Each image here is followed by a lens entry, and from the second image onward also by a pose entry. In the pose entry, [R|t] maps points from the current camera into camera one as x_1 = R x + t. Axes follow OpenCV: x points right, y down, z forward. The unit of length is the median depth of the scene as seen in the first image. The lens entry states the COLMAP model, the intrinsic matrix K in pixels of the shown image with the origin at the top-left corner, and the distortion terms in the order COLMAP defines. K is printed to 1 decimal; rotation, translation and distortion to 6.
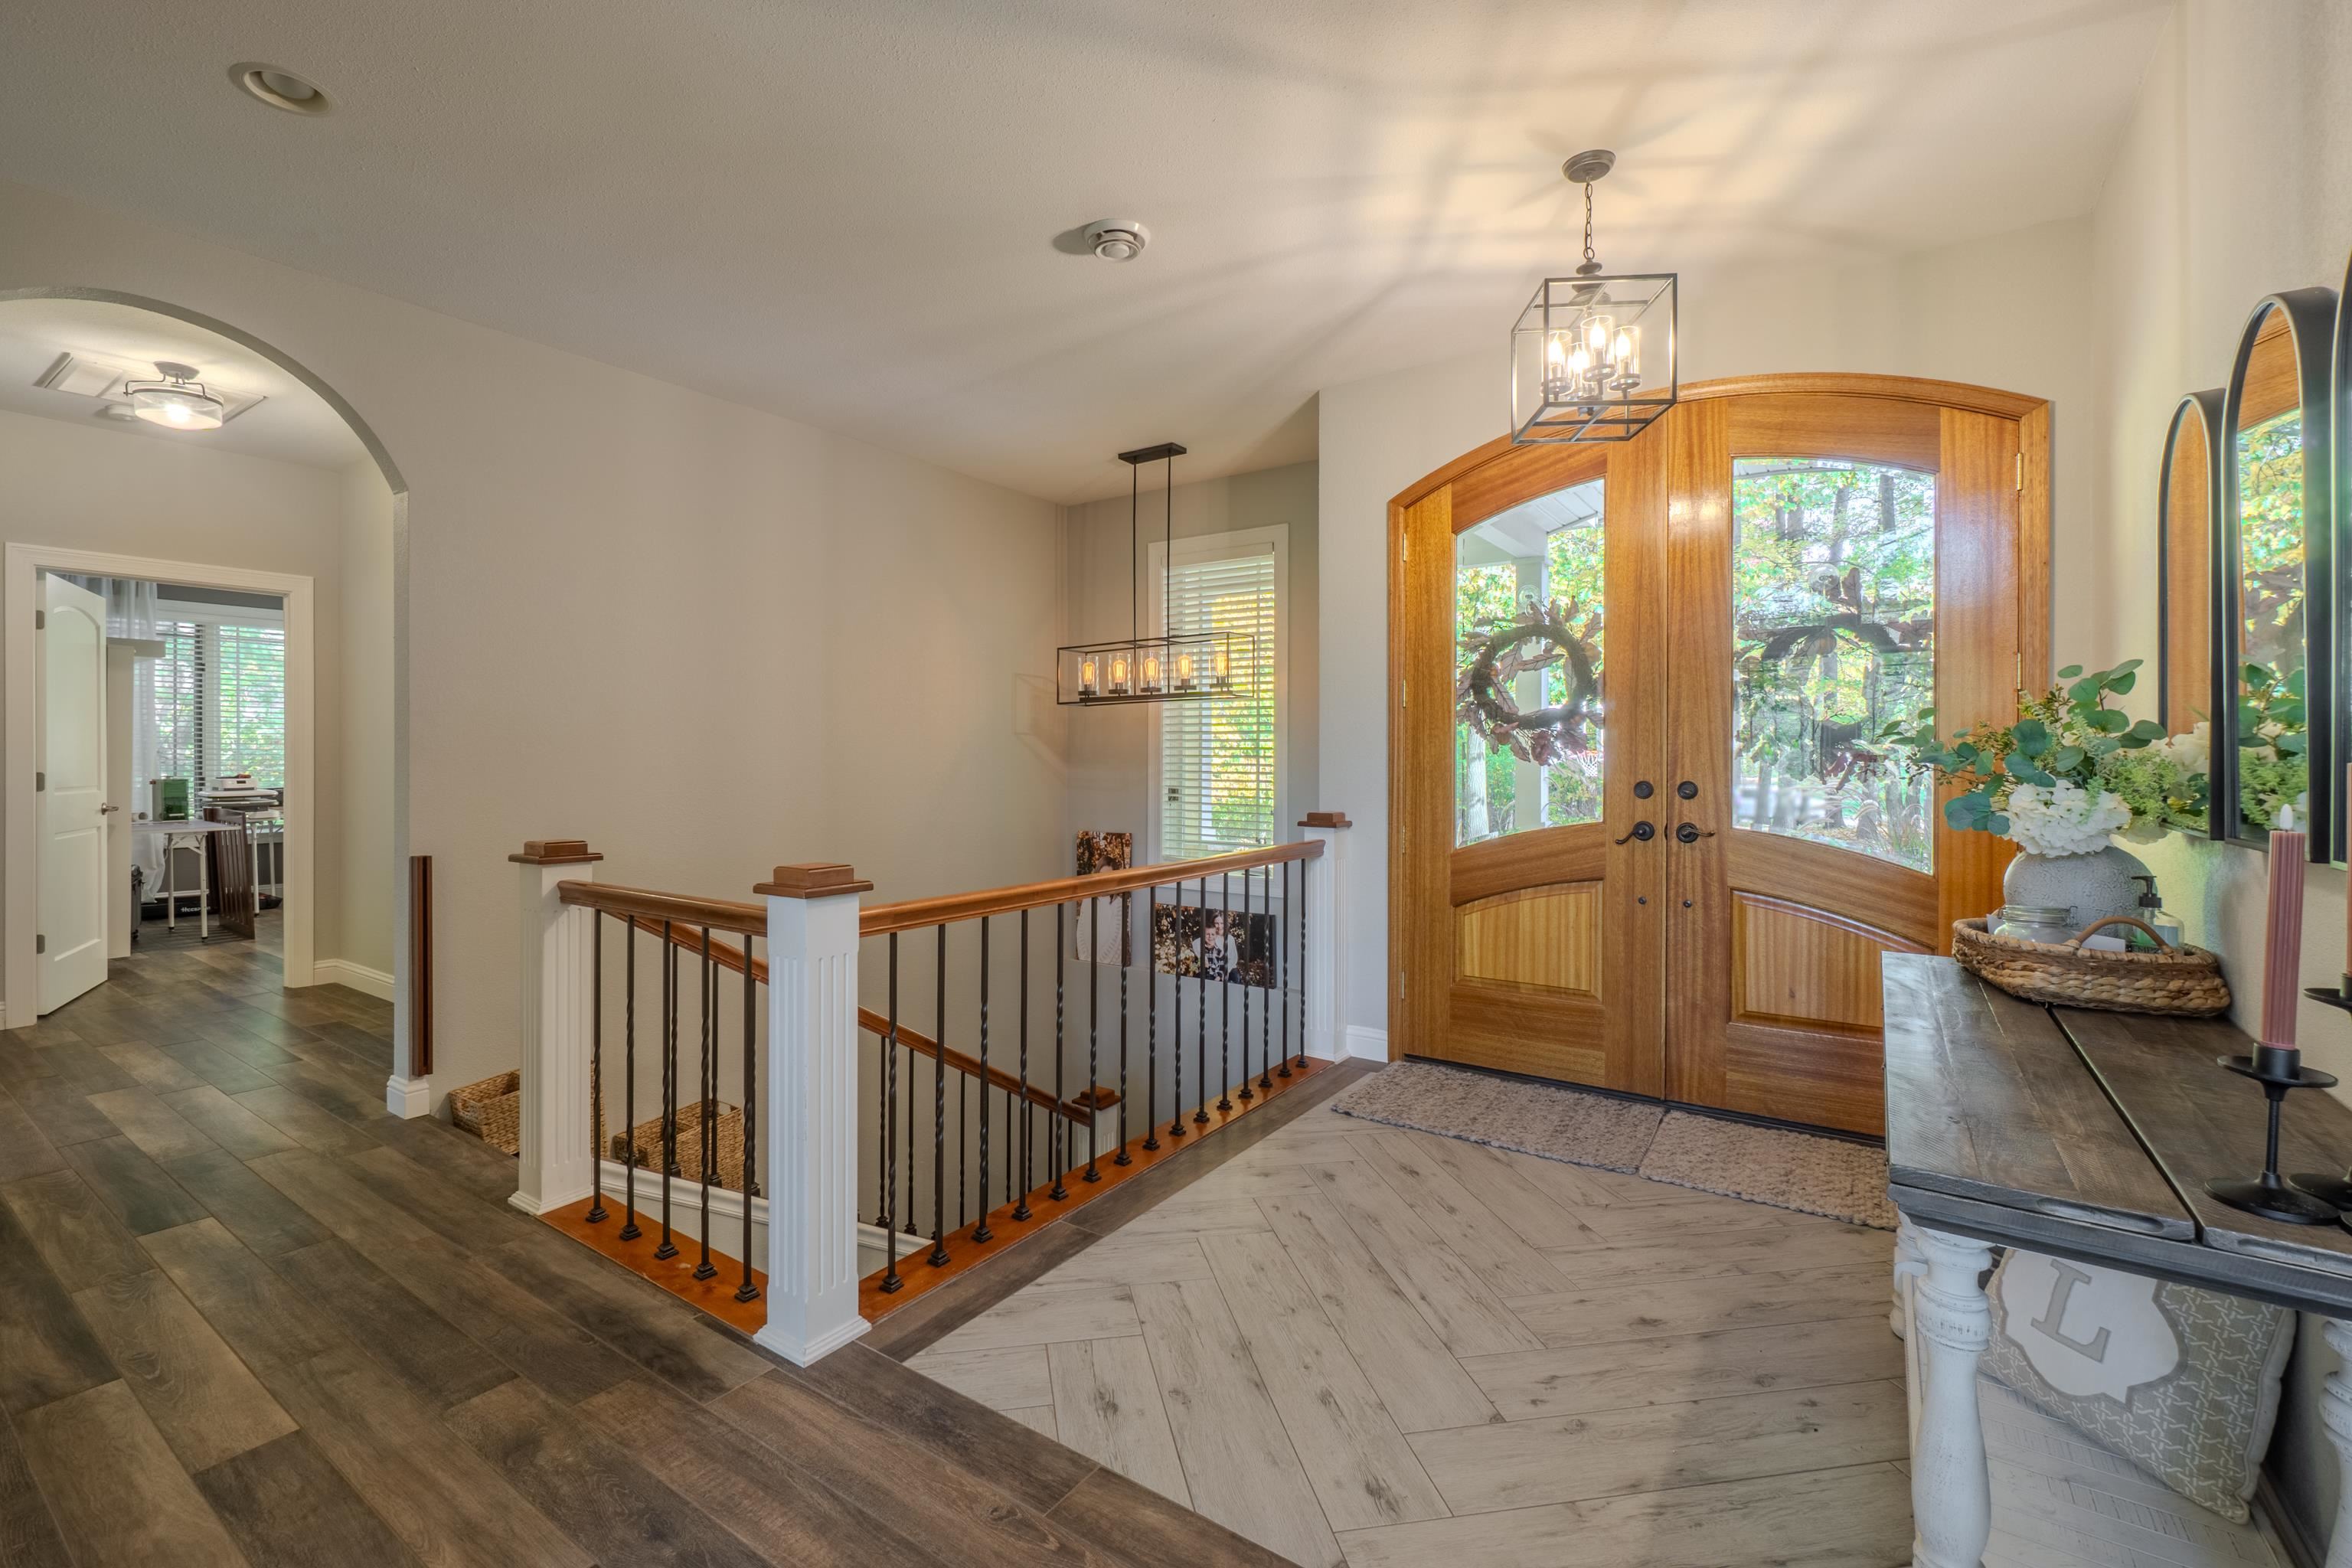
lens RADIAL K [[1019.2, 0, 1142.5], [0, 1019.2, 768.0], [0, 0, 1]] dist [0.006869, 0.000620]
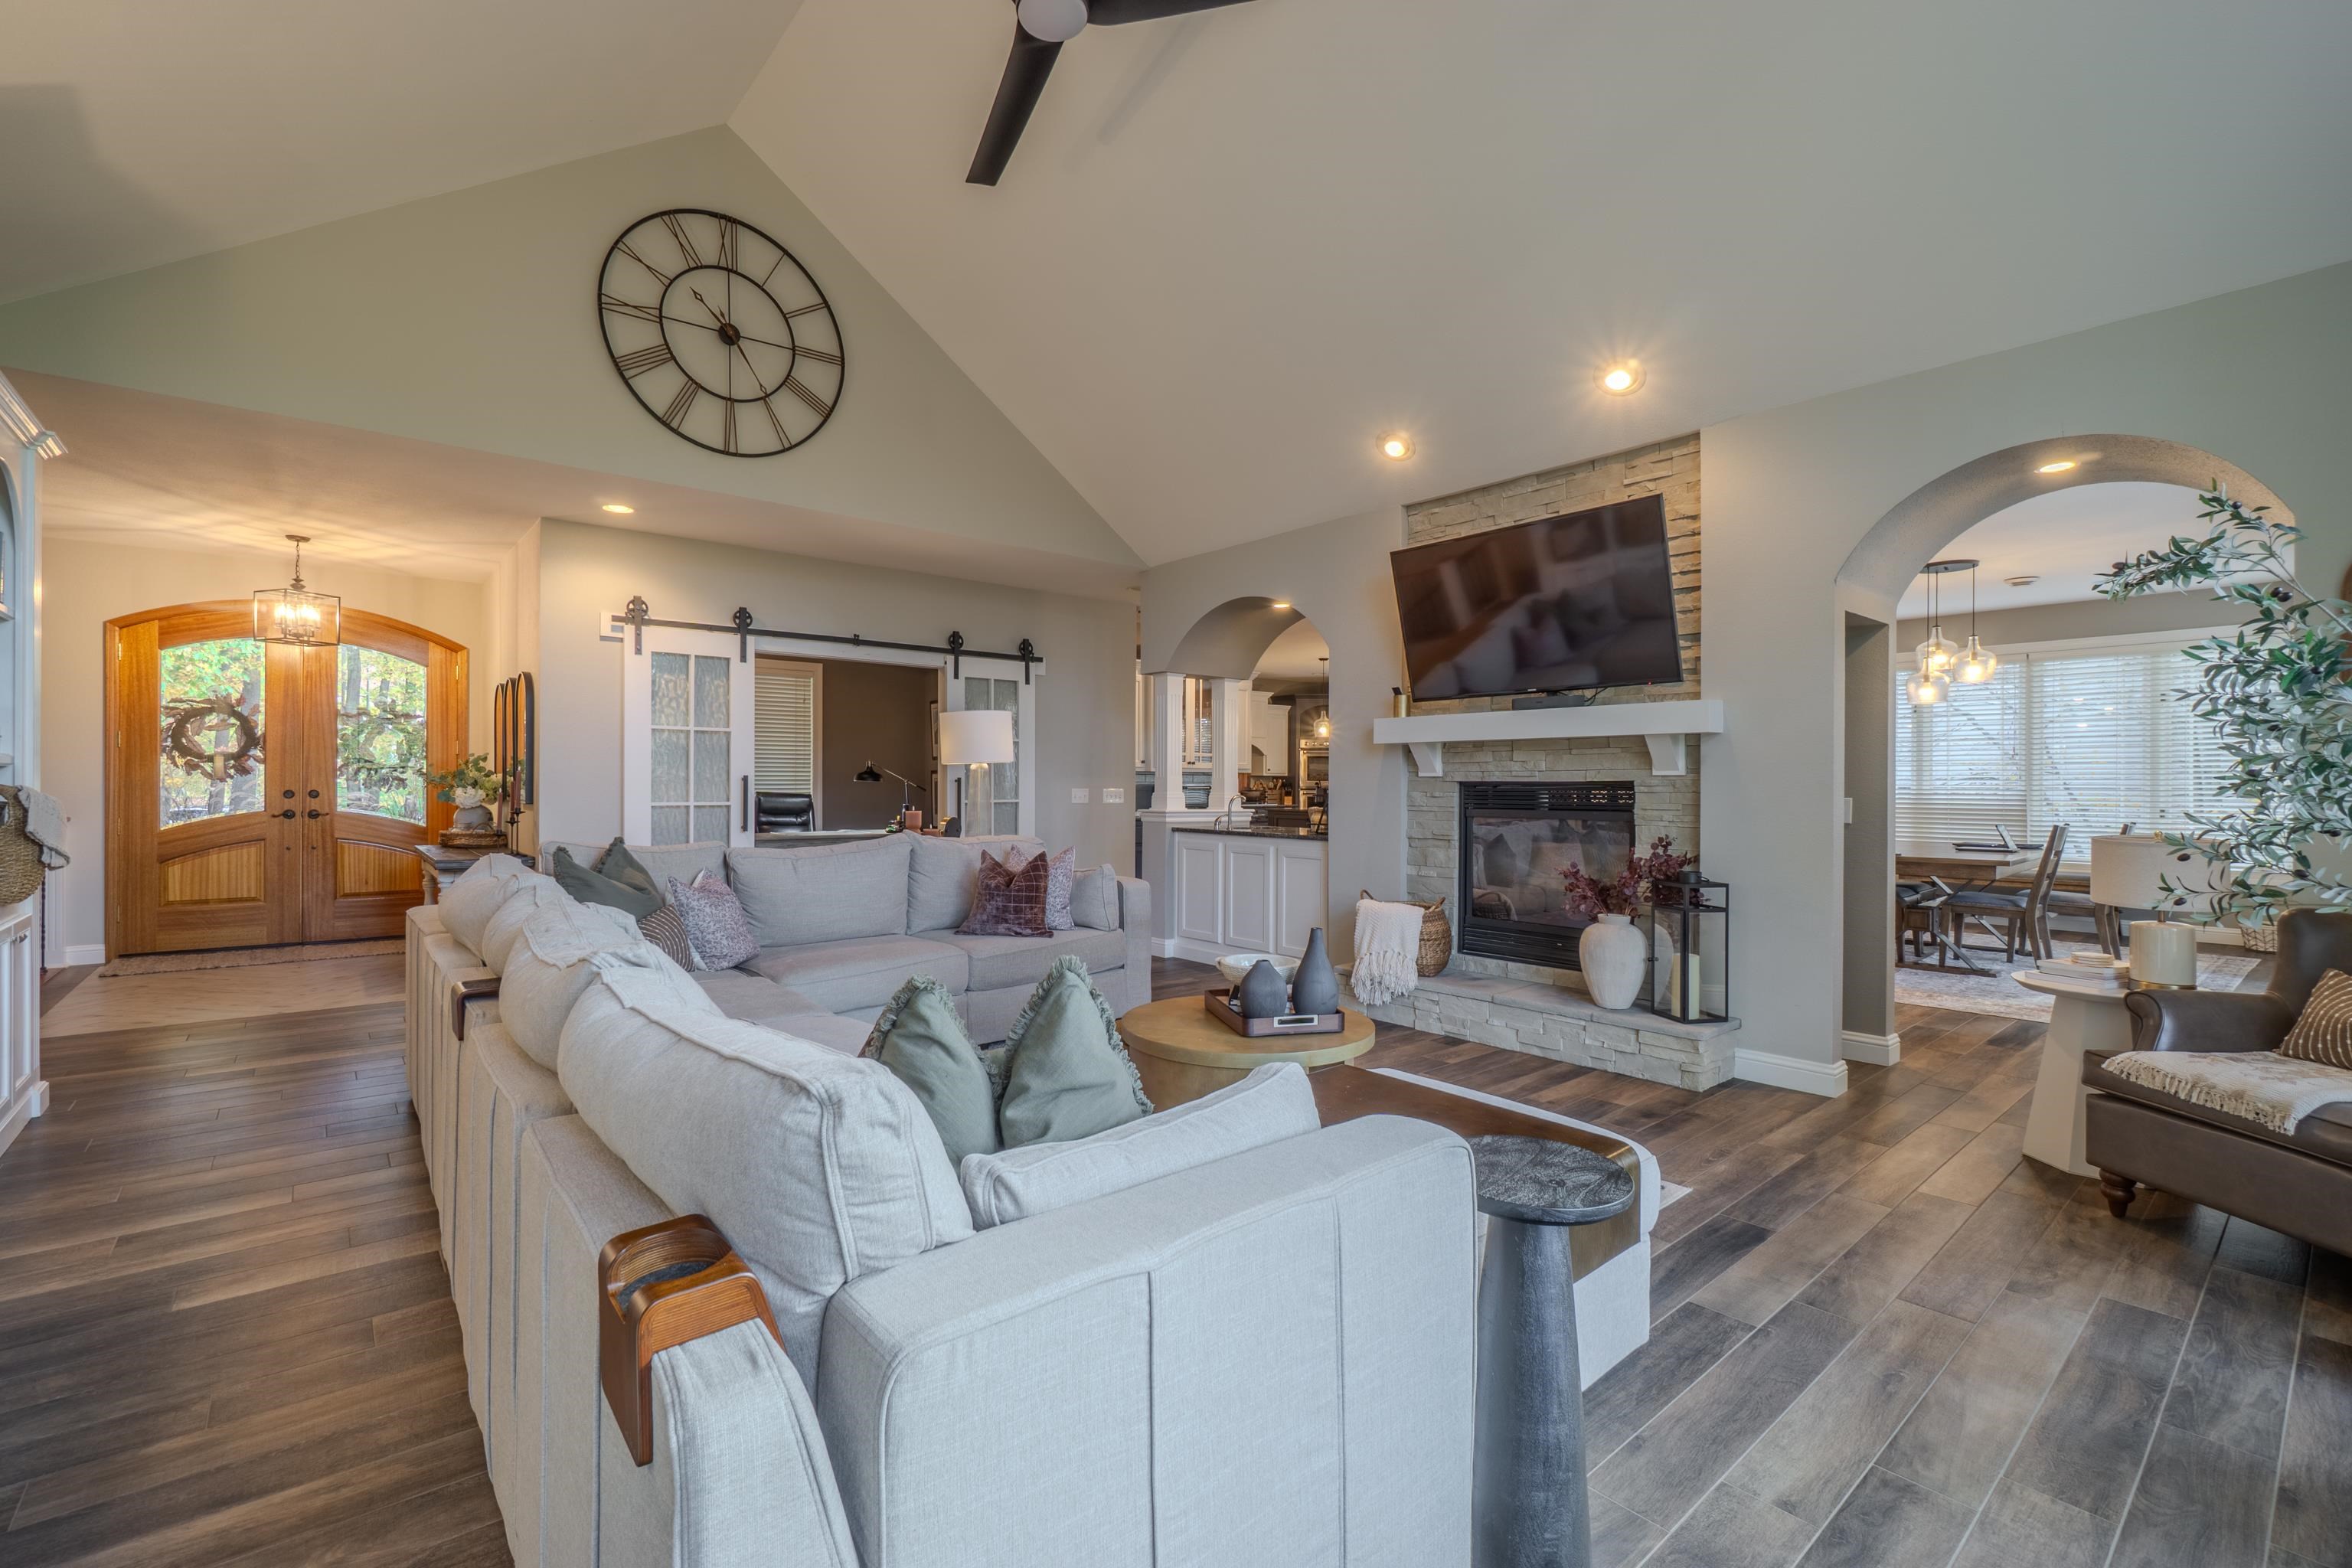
lens RADIAL K [[1019.2, 0, 1142.5], [0, 1019.2, 768.0], [0, 0, 1]] dist [0.006869, 0.000620]
pose [[0.262813, 0.010935, 0.964785, -1.039874], [0.003374, 0.999919, -0.012252, -0.000298], [-0.964841, 0.006475, 0.262755, -1.188827]]
